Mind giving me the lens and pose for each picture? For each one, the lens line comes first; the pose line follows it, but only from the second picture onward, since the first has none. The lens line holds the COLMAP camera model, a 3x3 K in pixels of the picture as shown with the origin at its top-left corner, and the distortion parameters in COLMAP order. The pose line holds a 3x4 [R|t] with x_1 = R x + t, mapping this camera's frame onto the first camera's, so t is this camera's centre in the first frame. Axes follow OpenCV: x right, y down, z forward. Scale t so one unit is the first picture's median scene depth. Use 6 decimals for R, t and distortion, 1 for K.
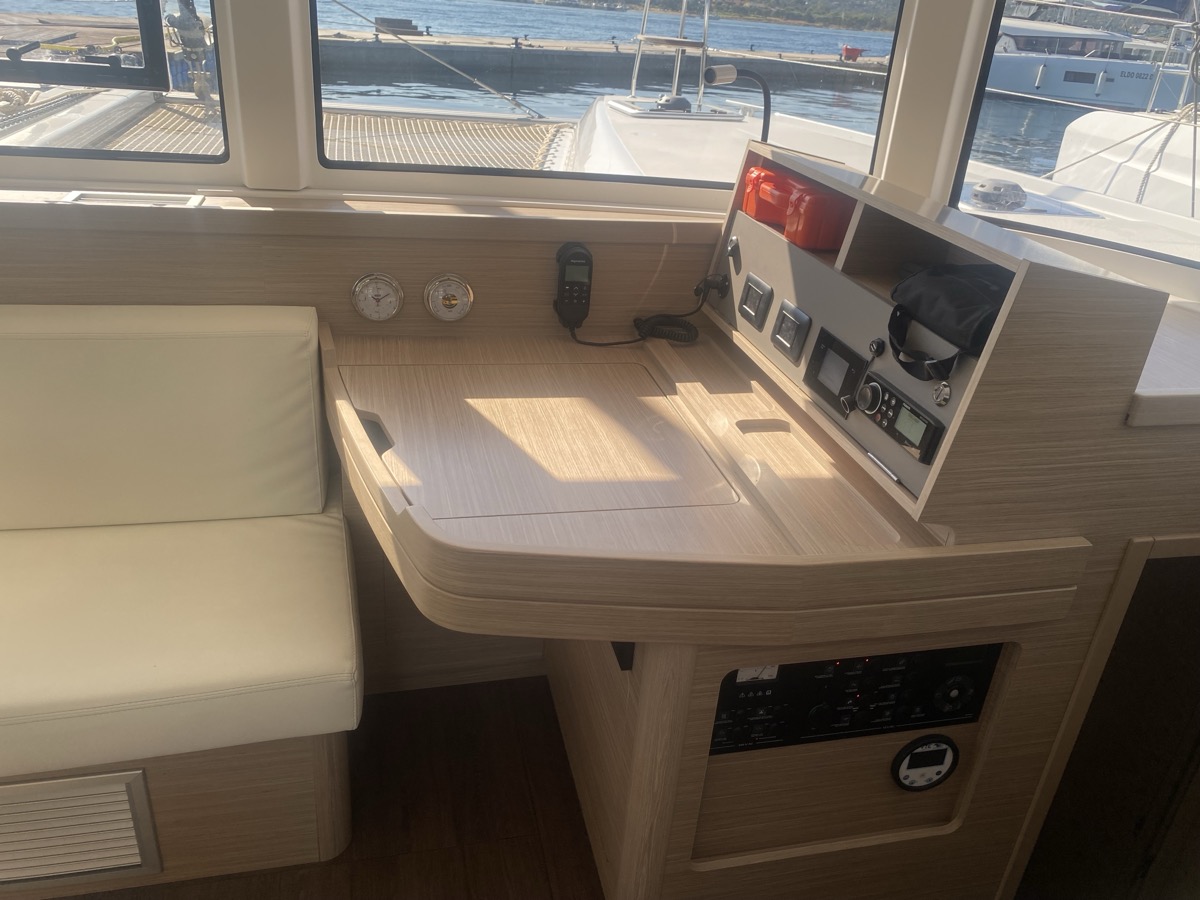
lens RADIAL K [[931.2, 0, 600.0], [0, 931.2, 450.0], [0, 0, 1]] dist [-0.001744, -0.001305]
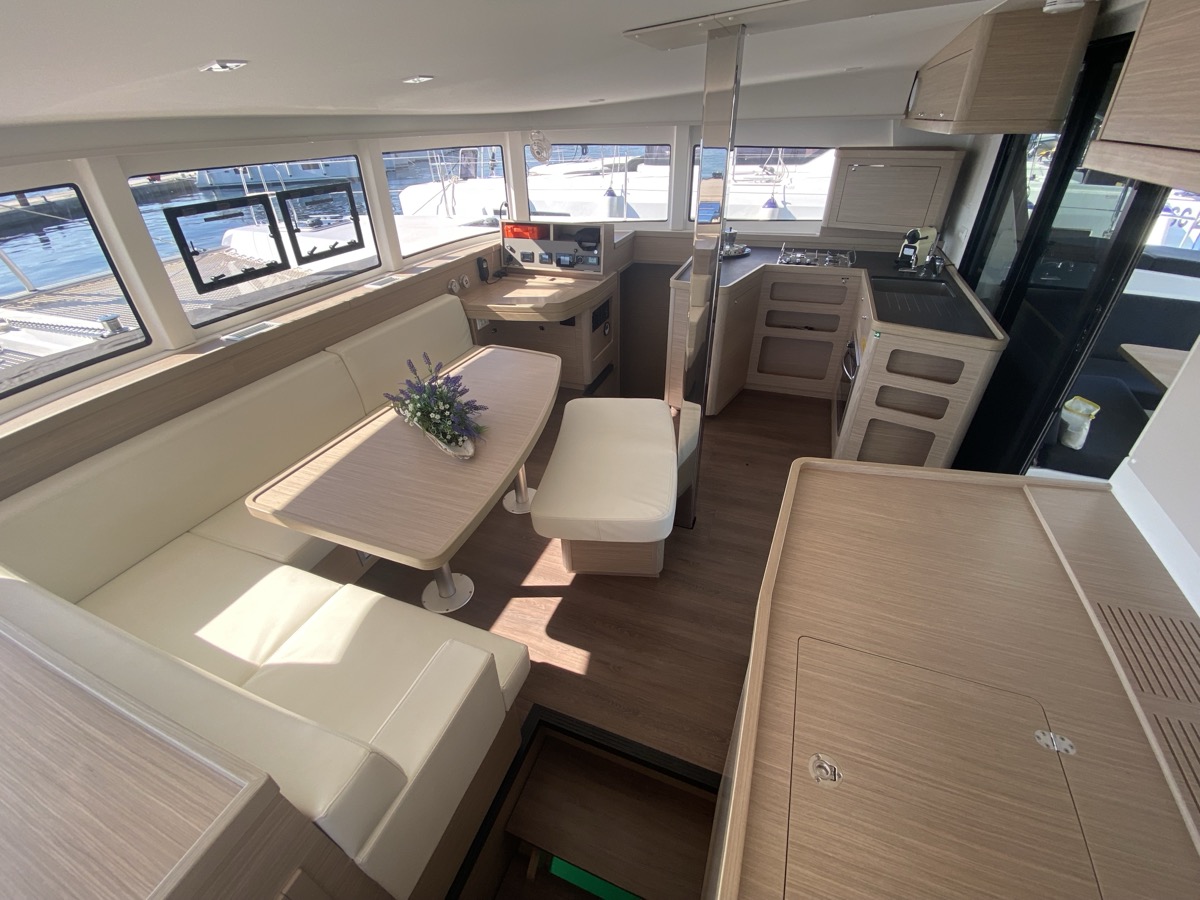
lens RADIAL K [[494.0, 0, 598.0], [0, 494.0, 477.3], [0, 0, 1]] dist [0.000668, -0.009522]
pose [[0.567468, -0.552957, 0.610097, -1.833454], [0.421522, 0.831588, 0.361635, -0.000993], [-0.707318, 0.051953, 0.704983, -0.894519]]
